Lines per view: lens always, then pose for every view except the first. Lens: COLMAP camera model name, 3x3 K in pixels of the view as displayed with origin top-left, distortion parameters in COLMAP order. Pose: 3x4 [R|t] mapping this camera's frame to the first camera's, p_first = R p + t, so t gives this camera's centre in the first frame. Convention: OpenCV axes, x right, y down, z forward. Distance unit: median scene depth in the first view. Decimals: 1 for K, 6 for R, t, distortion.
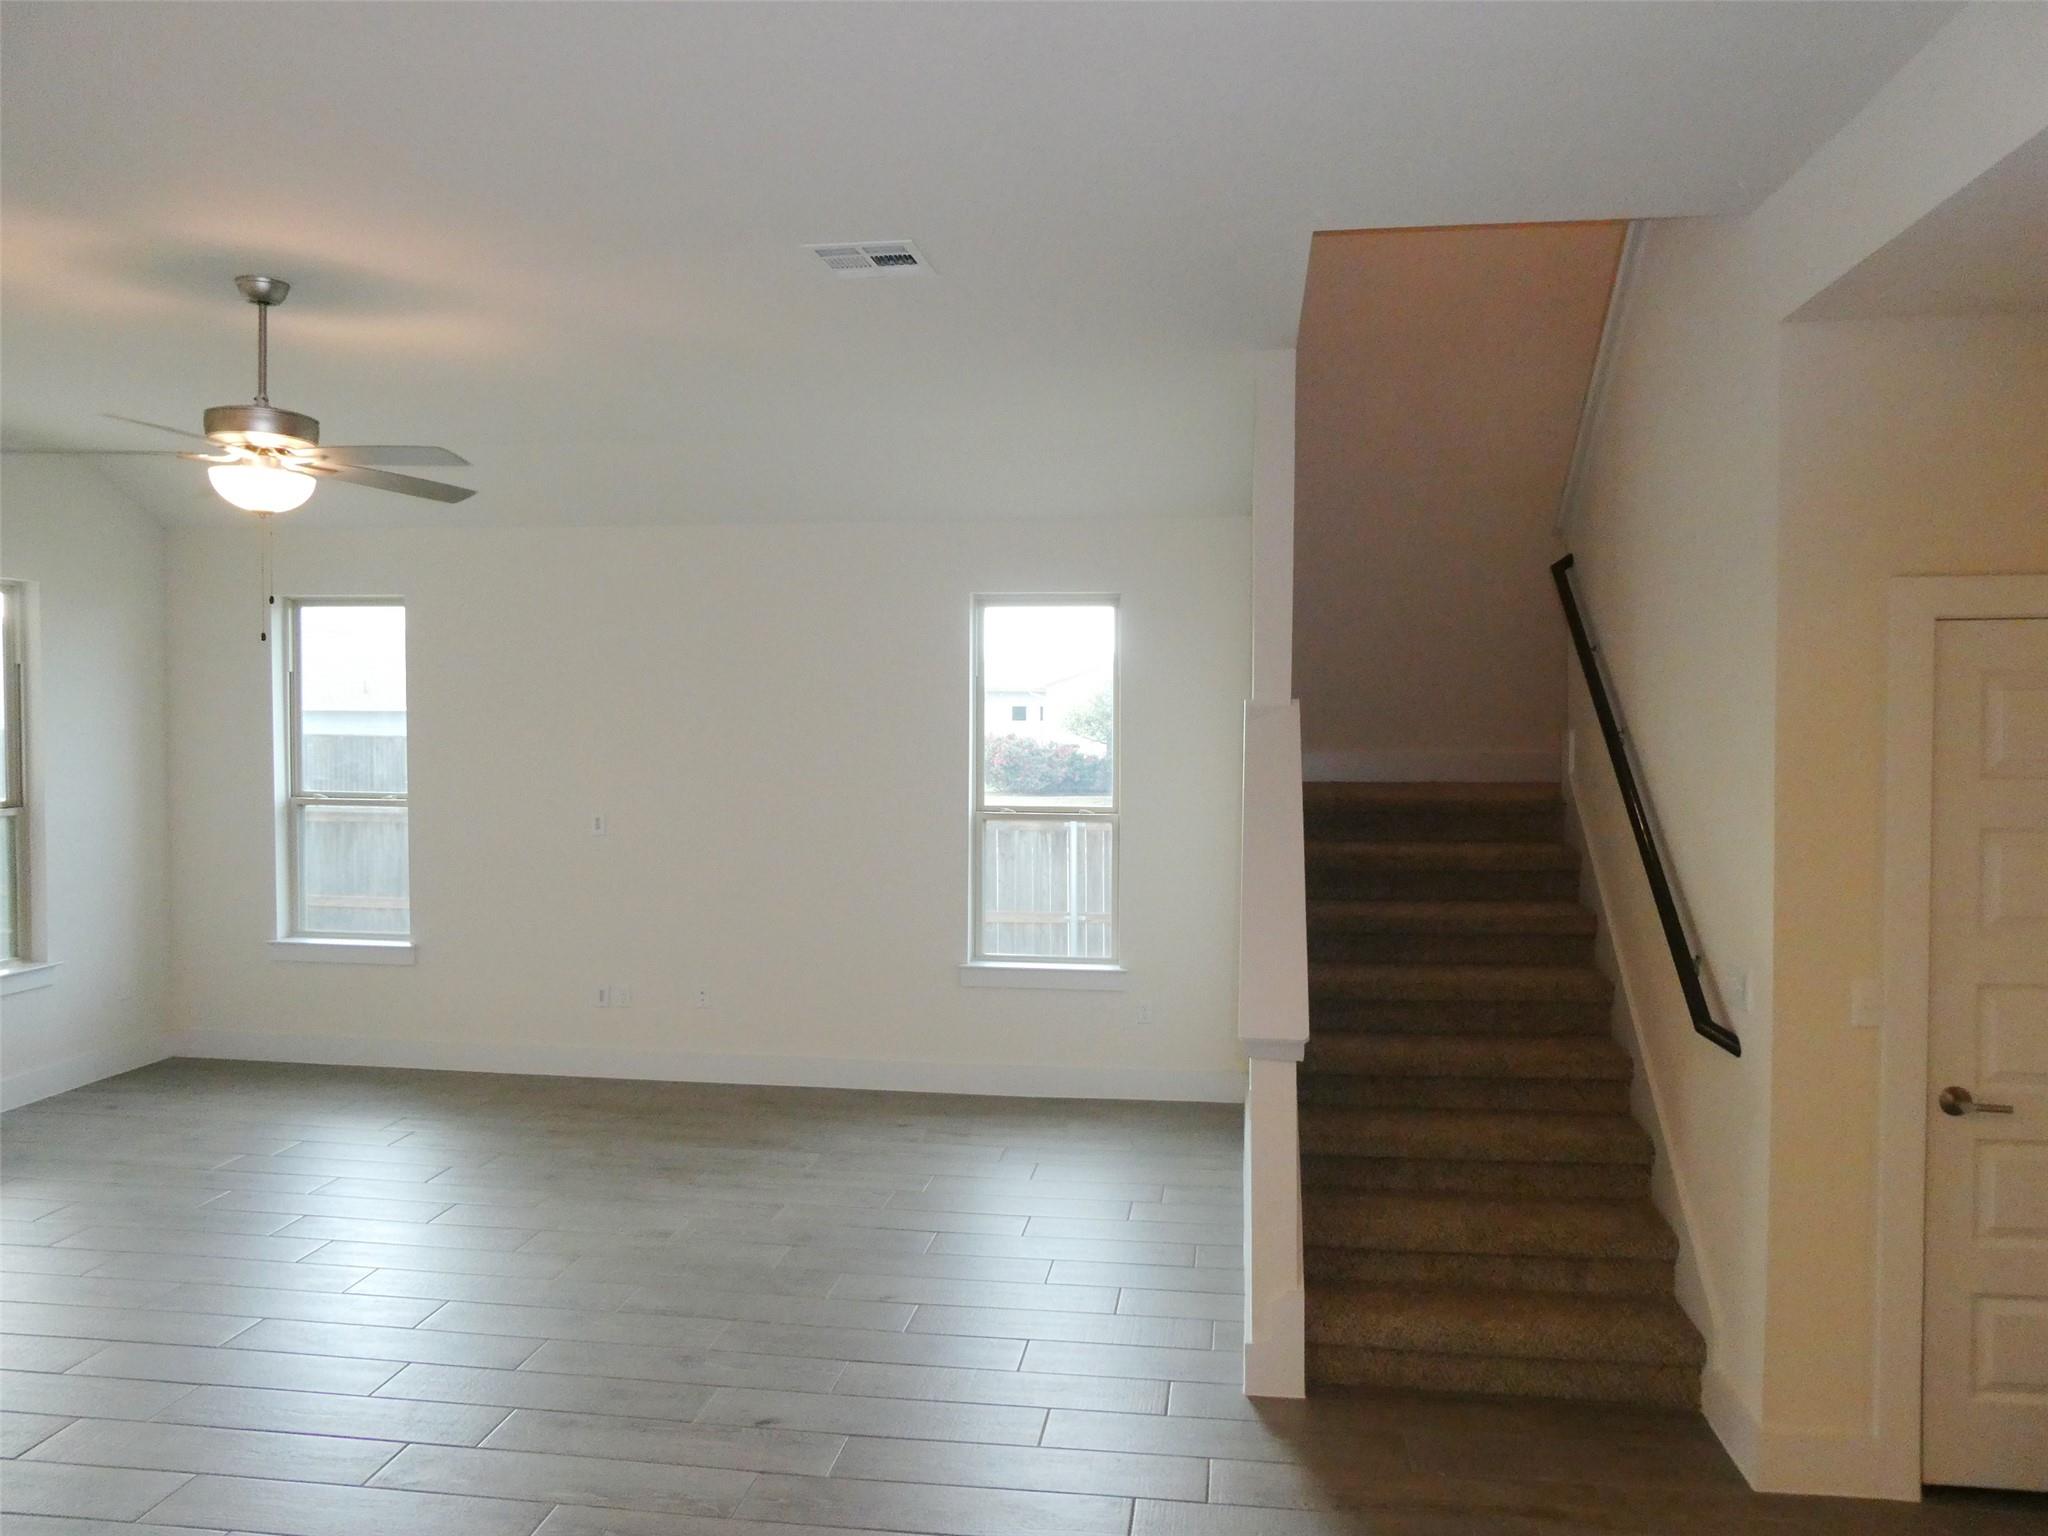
lens RADIAL K [[1449.9, 0, 1027.0], [0, 1449.9, 761.3], [0, 0, 1]] dist [0.004530, -0.002542]
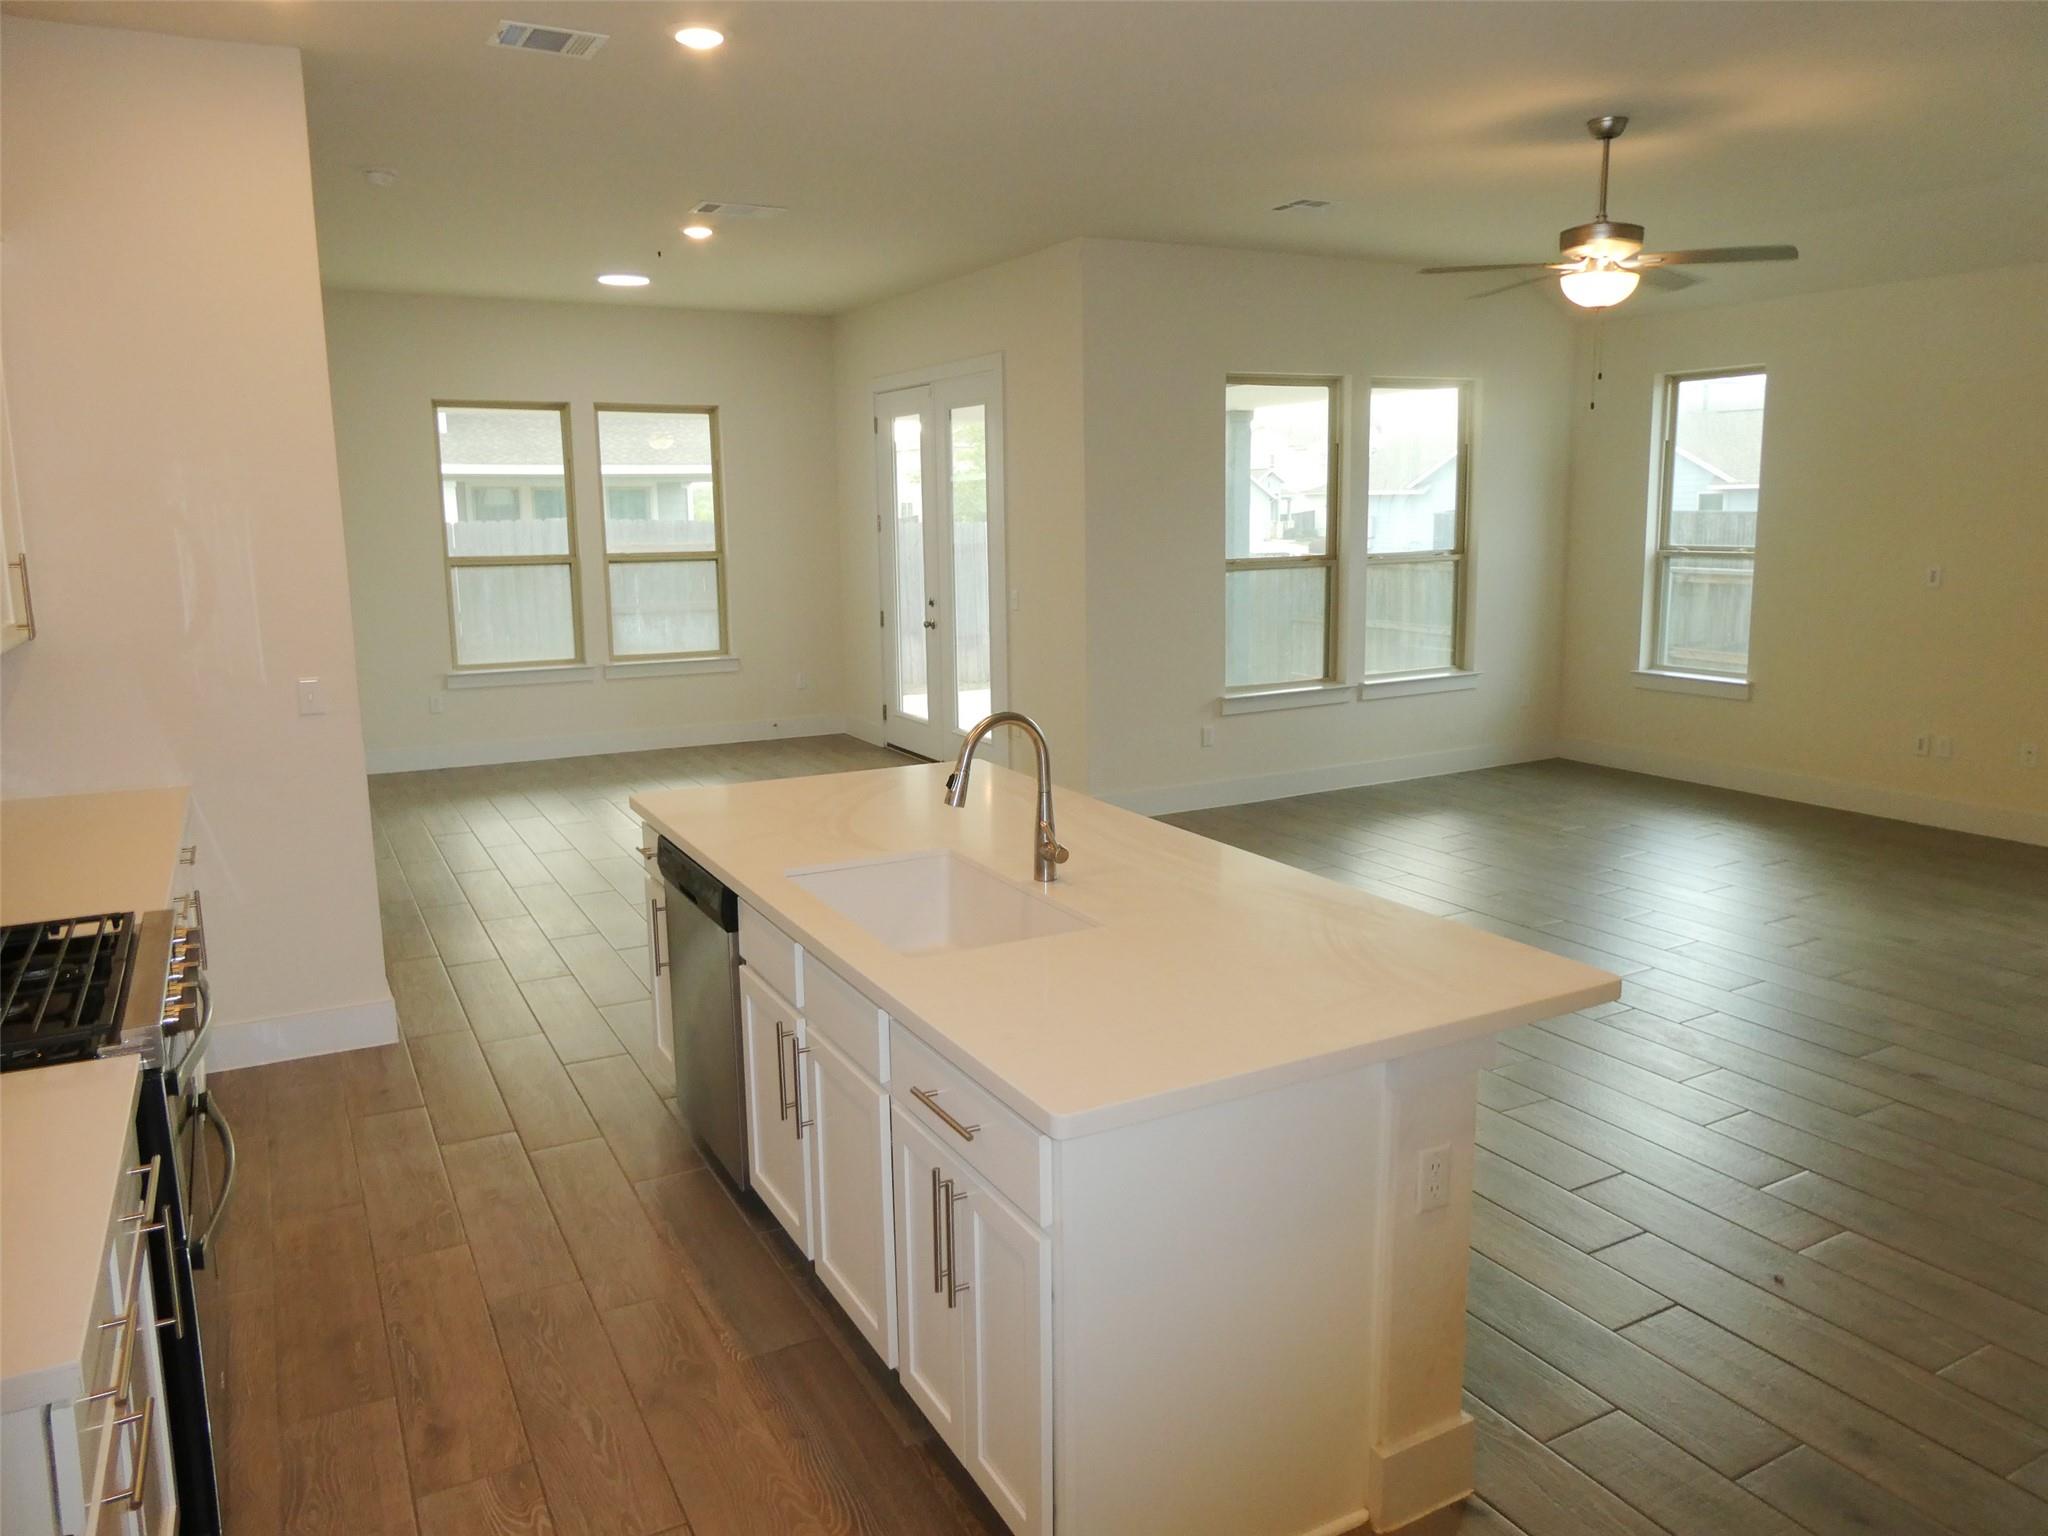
lens RADIAL K [[1449.9, 0, 1056.0], [0, 1449.9, 779.4], [0, 0, 1]] dist [0.004530, -0.002542]
pose [[0.612619, 0.132989, -0.779110, 0.141070], [-0.007522, 0.986679, 0.162505, 0.021915], [0.790343, -0.093693, 0.605458, -0.120863]]
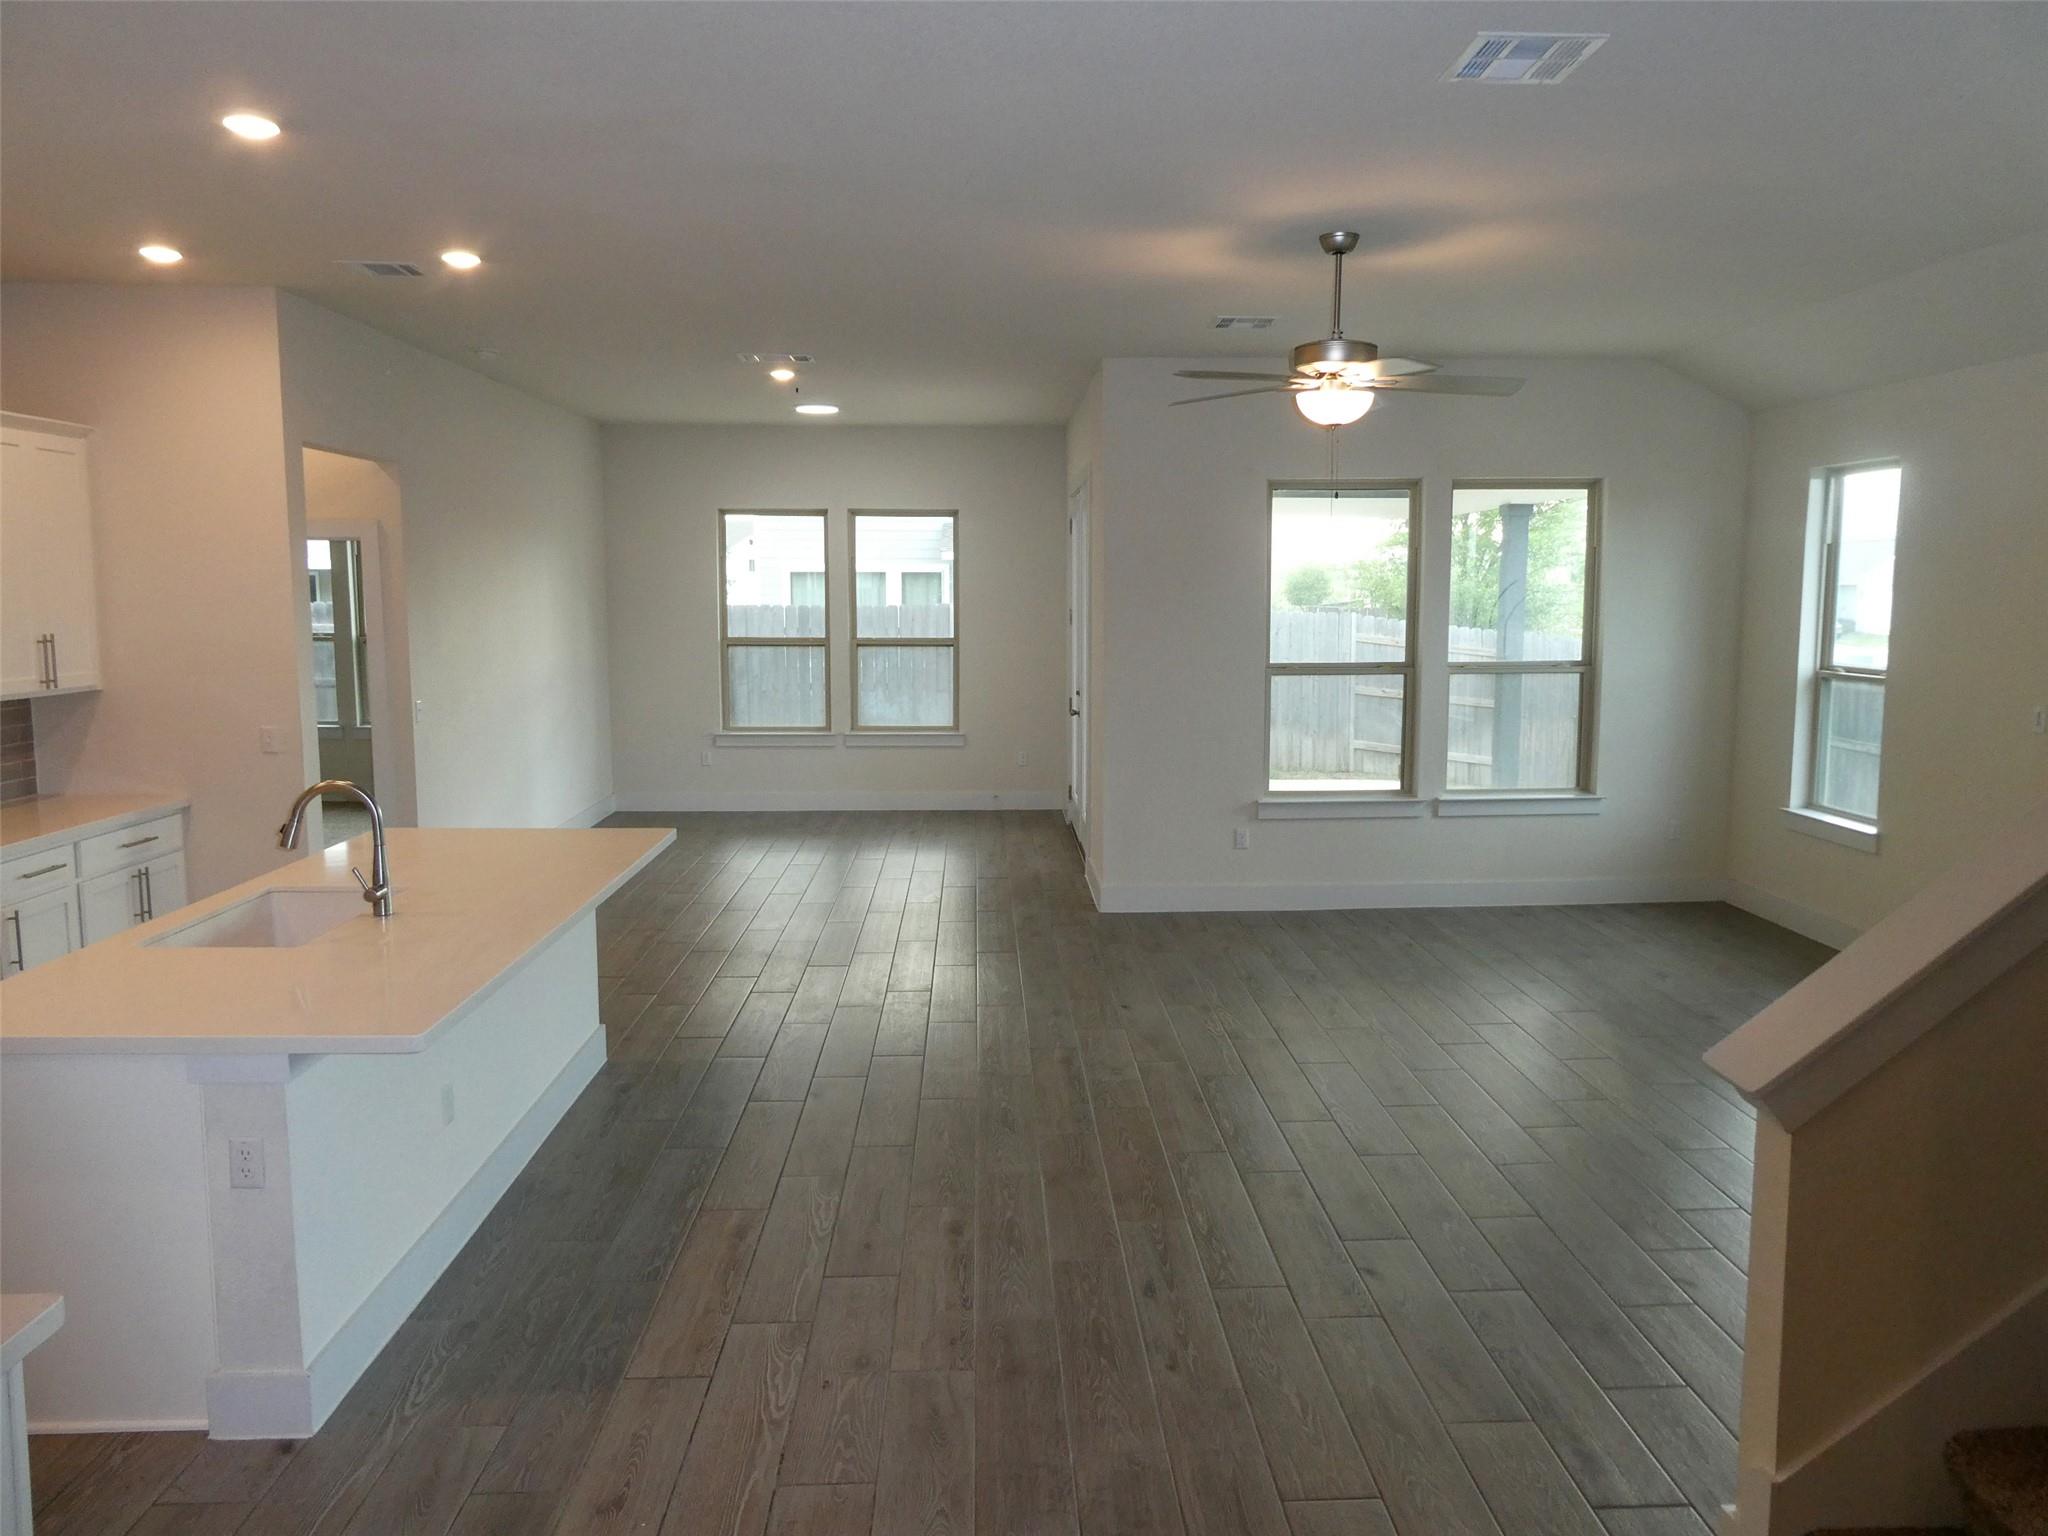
lens RADIAL K [[1449.9, 0, 1016.1], [0, 1449.9, 784.0], [0, 0, 1]] dist [0.004530, -0.002542]
pose [[0.202539, 0.124327, -0.971350, 0.389737], [-0.030318, 0.992229, 0.120678, -0.001970], [0.978805, 0.005007, 0.204735, 0.266405]]
